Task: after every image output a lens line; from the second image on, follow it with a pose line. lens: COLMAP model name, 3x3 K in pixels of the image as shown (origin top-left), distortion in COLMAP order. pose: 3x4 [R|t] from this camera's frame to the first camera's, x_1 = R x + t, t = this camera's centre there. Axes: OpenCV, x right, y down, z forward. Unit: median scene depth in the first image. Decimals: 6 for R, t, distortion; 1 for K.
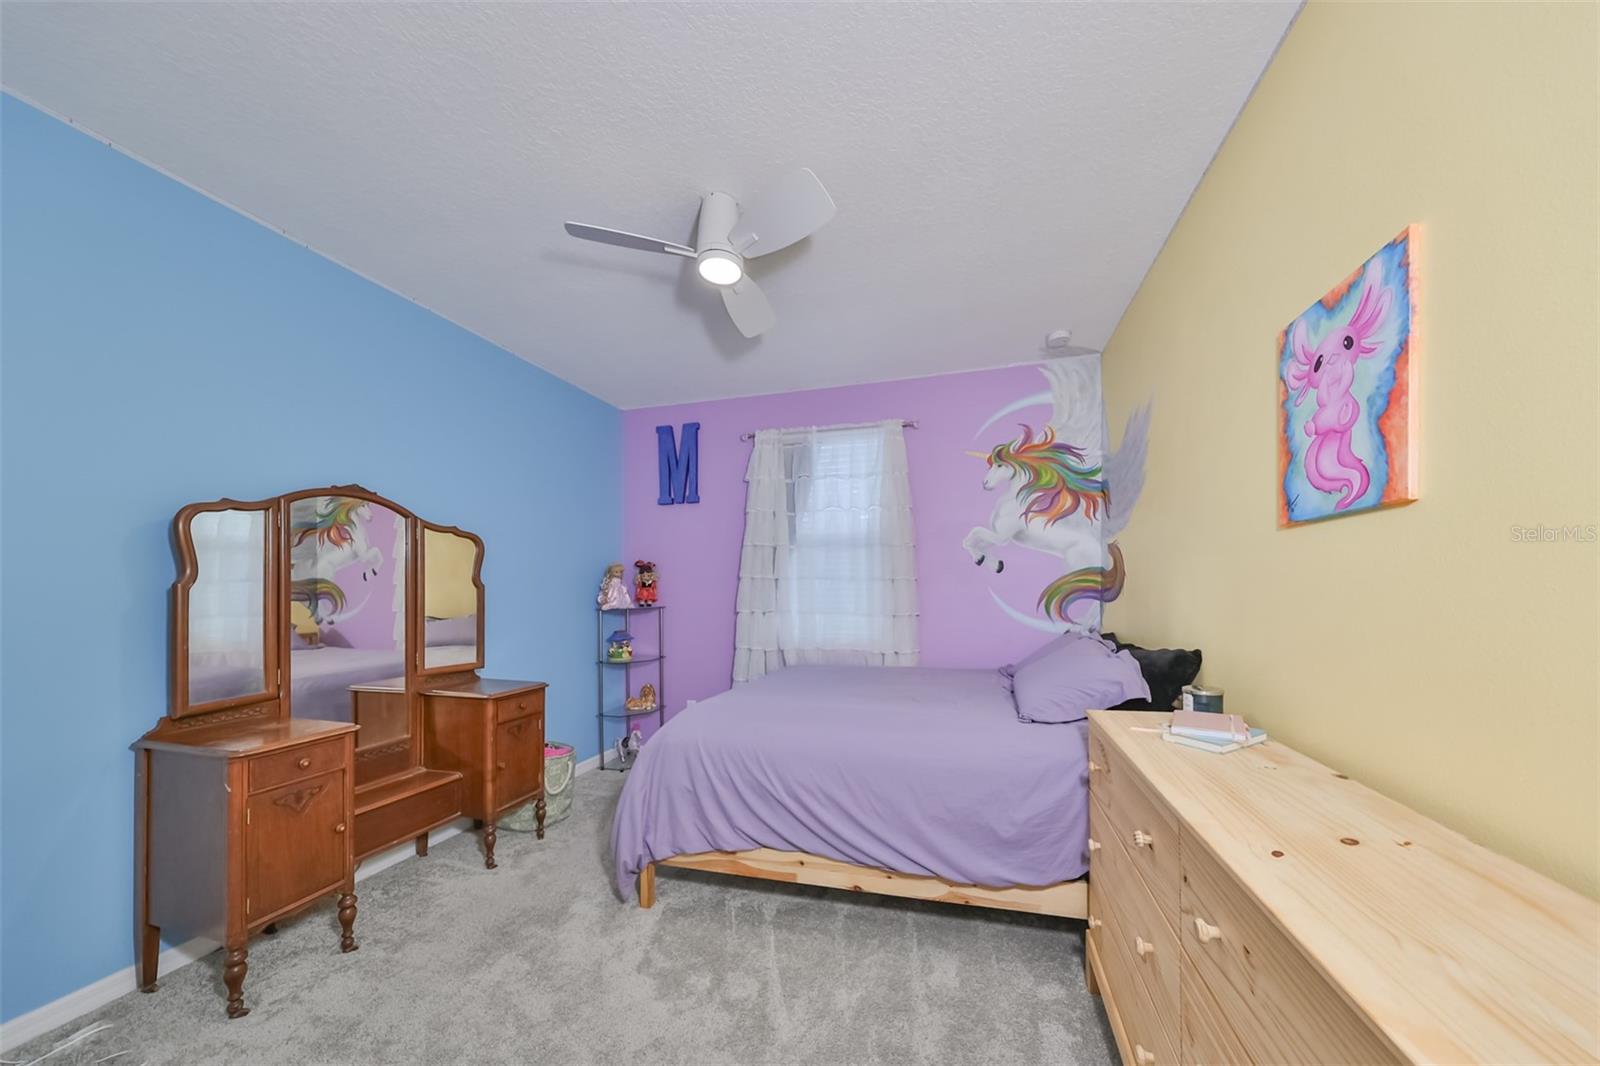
lens RADIAL K [[506.9, 0, 826.7], [0, 506.9, 574.2], [0, 0, 1]] dist [-0.002839, 0.000706]
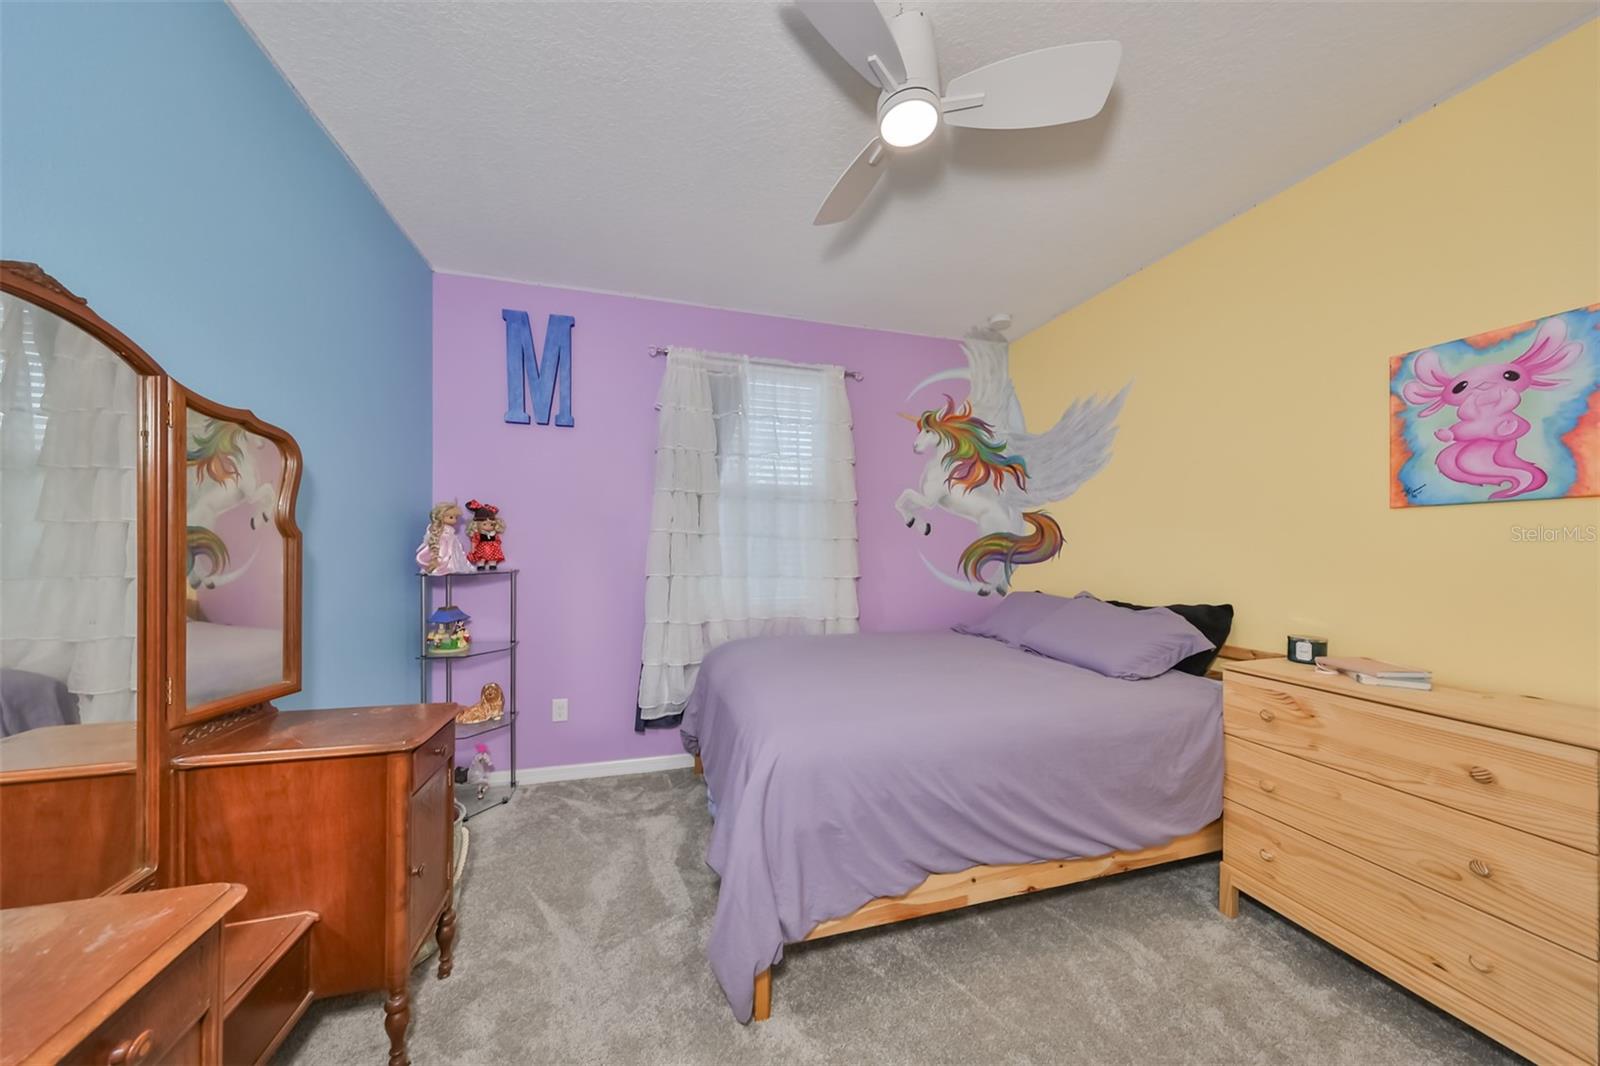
lens RADIAL K [[506.9, 0, 788.5], [0, 506.9, 540.2], [0, 0, 1]] dist [-0.002839, 0.000706]
pose [[0.865750, 0.023105, 0.499943, -0.438937], [-0.029392, 0.999557, 0.004703, 0.011012], [-0.499613, -0.018766, 0.866046, 0.263445]]
